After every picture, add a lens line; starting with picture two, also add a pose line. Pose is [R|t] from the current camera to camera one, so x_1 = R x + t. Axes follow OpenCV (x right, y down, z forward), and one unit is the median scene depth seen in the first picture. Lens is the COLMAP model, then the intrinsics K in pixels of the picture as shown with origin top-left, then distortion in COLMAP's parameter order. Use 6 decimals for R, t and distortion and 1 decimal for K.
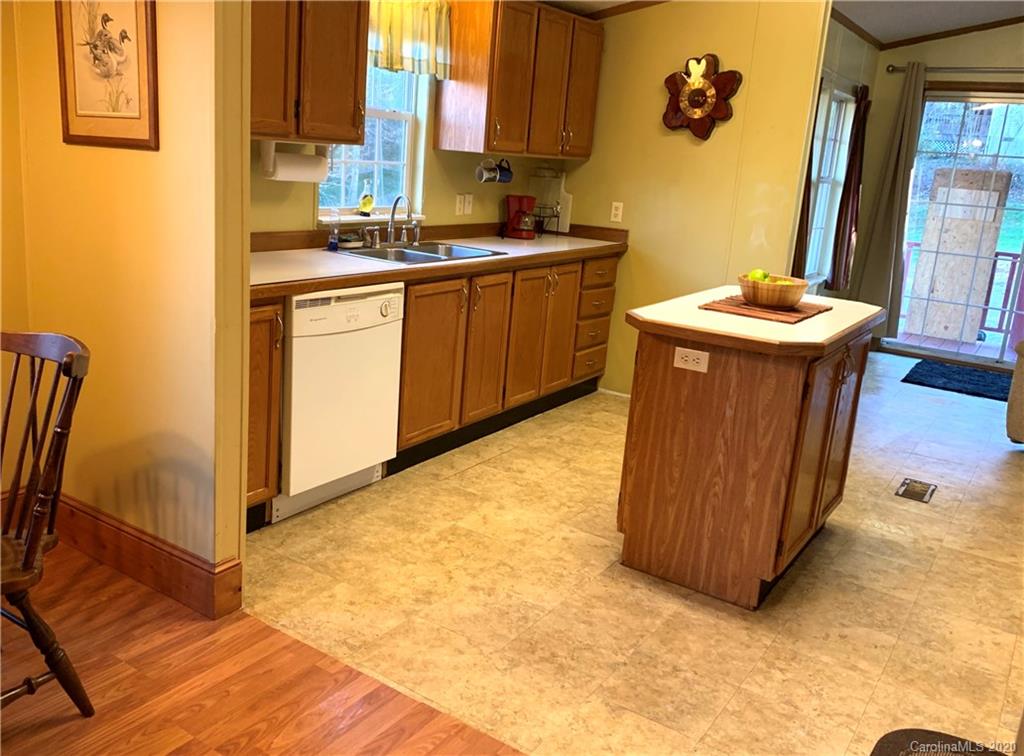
lens RADIAL K [[866.4, 0, 485.1], [0, 866.4, 370.5], [0, 0, 1]] dist [0.069406, -0.041410]
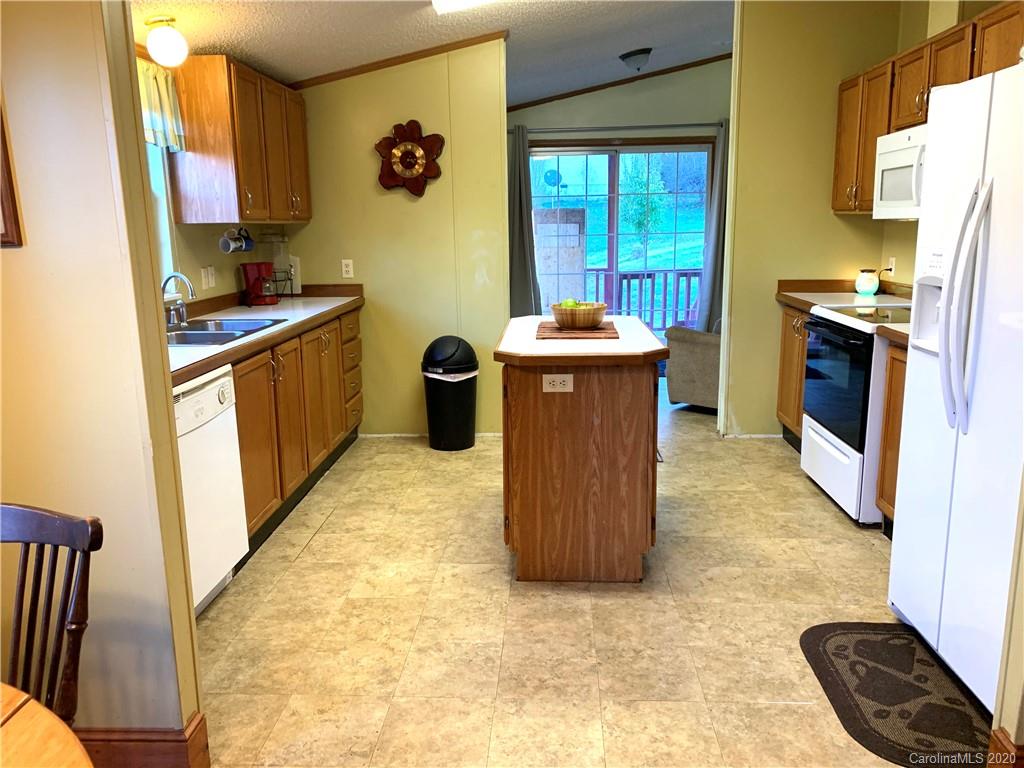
lens RADIAL K [[784.3, 0, 514.7], [0, 784.3, 373.1], [0, 0, 1]] dist [0.070525, -0.037653]
pose [[0.851878, -0.183420, 0.490573, -0.222278], [0.204075, 0.978886, 0.011621, -0.034575], [-0.482347, 0.090214, 0.871323, 0.096001]]
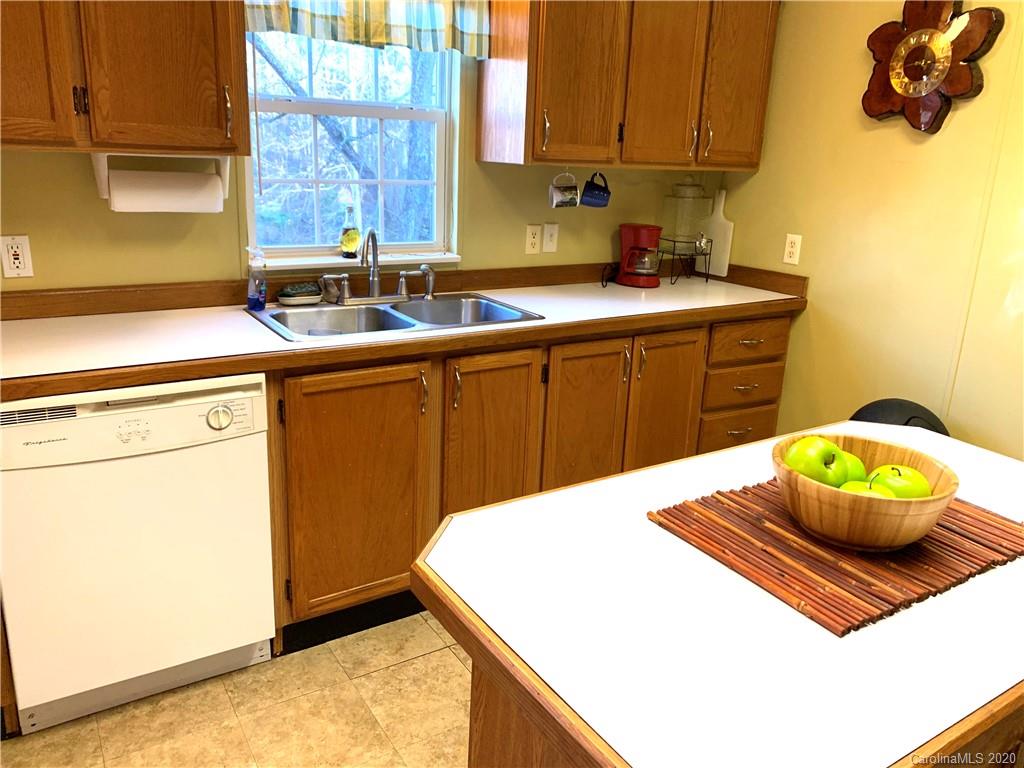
lens RADIAL K [[787.6, 0, 514.9], [0, 787.6, 377.9], [0, 0, 1]] dist [0.020140, -0.020003]
pose [[0.922655, 0.074655, -0.378332, 0.248572], [-0.071416, 0.997190, 0.022606, -0.109077], [0.378956, 0.006161, 0.925394, 0.479039]]
